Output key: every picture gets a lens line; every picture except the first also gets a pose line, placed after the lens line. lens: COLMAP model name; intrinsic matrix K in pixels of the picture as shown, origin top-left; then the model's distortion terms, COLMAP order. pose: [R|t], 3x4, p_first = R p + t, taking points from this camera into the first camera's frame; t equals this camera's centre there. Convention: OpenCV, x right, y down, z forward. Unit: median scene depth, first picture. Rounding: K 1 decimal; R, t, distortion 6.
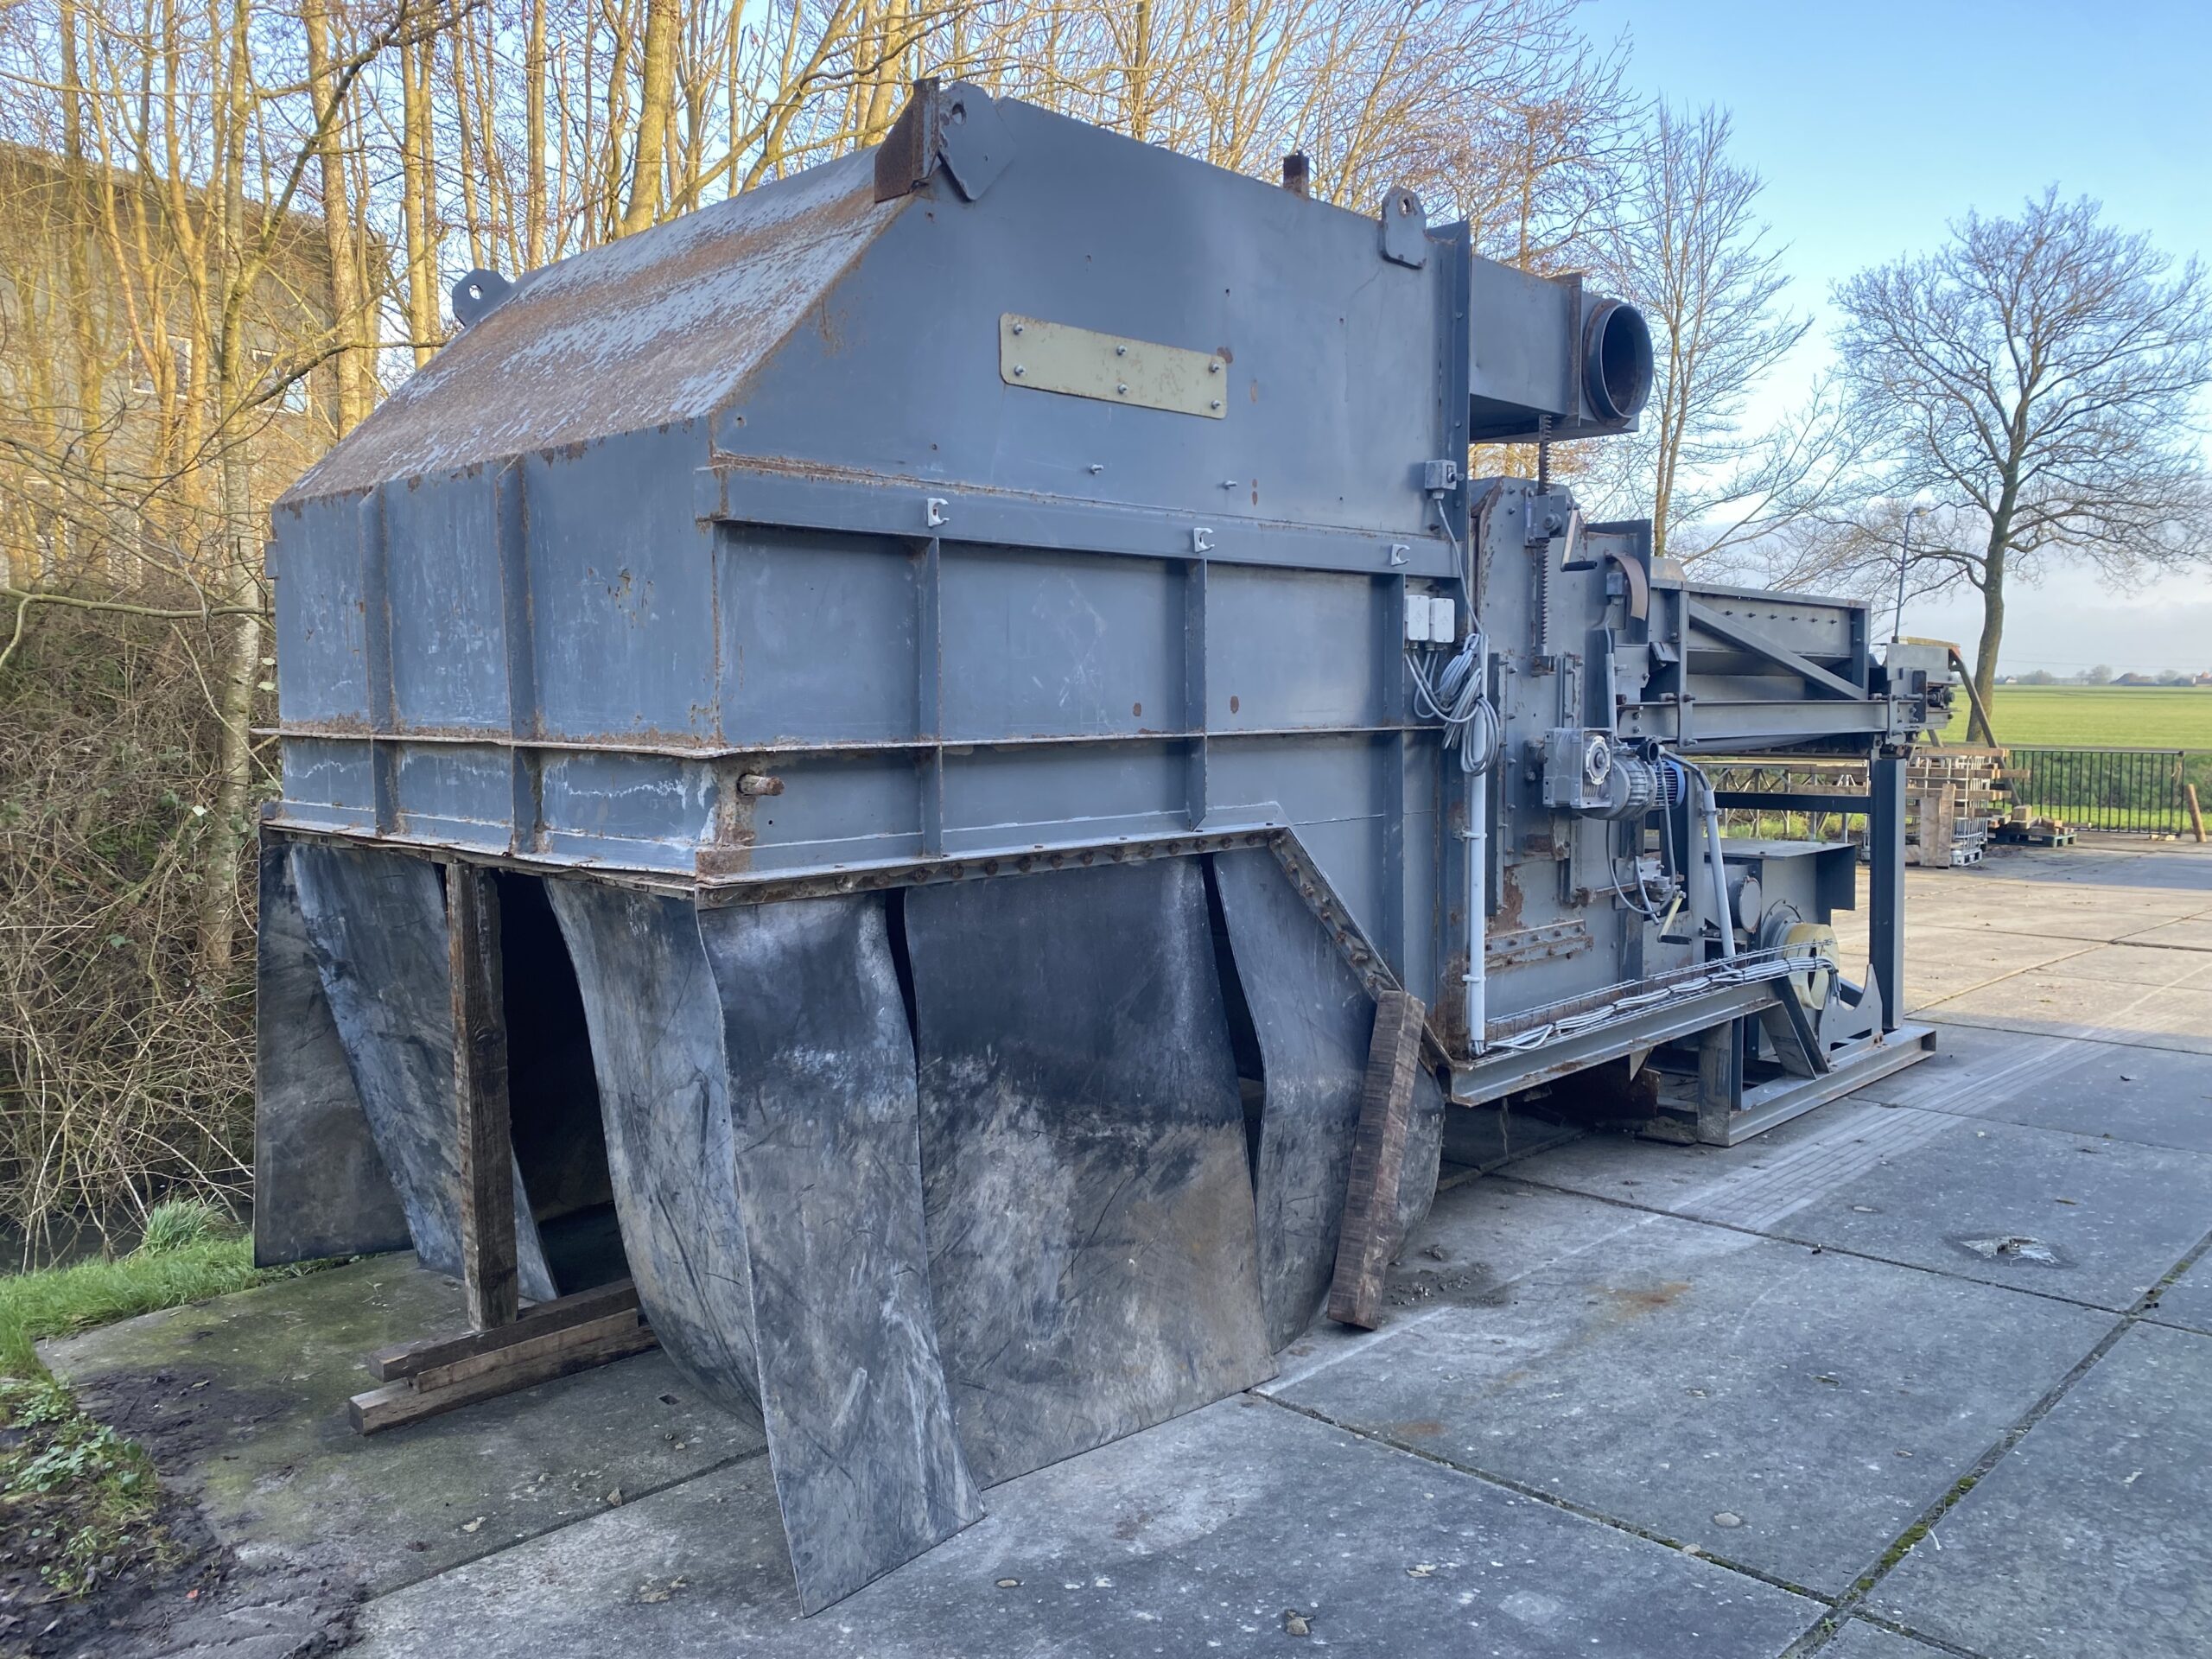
lens RADIAL K [[1644.5, 0, 1106.0], [0, 1644.5, 829.5], [0, 0, 1]] dist [0.119672, -0.196995]
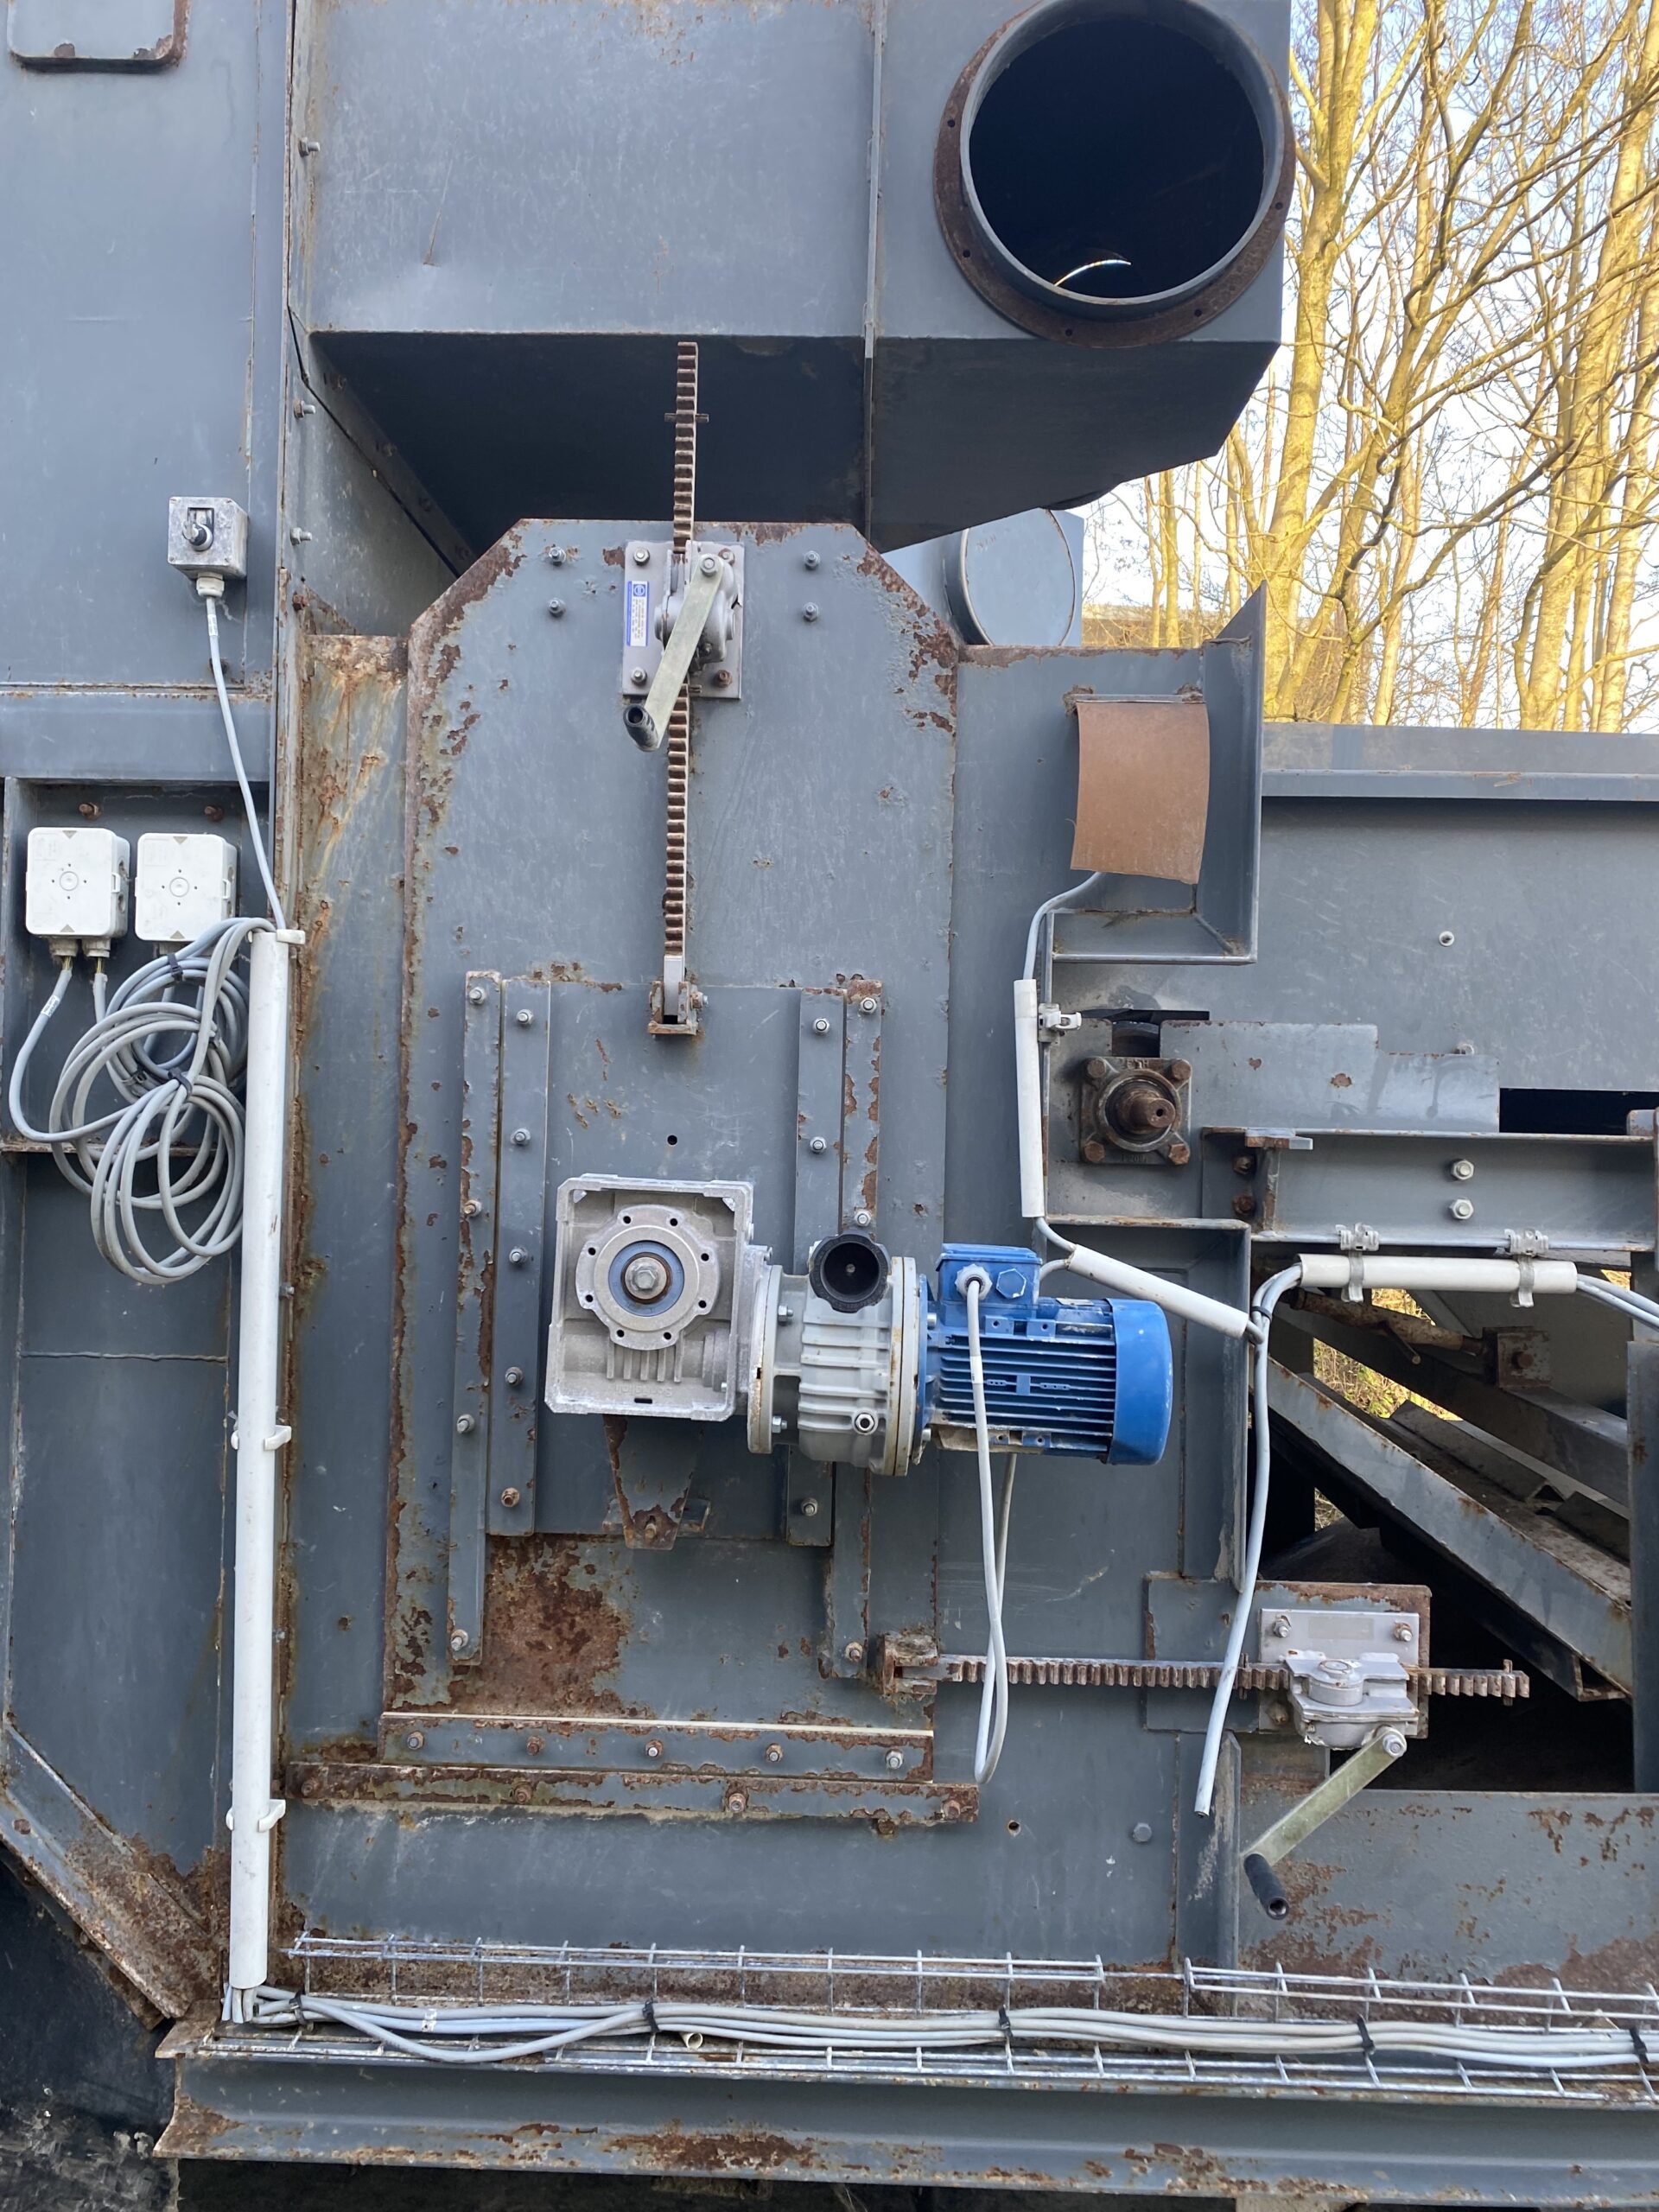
lens RADIAL K [[1644.5, 0, 829.5], [0, 1644.5, 1106.0], [0, 0, 1]] dist [0.119672, -0.196995]
pose [[0.680590, 0.038057, -0.731676, 0.555156], [-0.095692, 0.994713, -0.037271, -0.066710], [0.726389, 0.095382, 0.680633, 0.766498]]
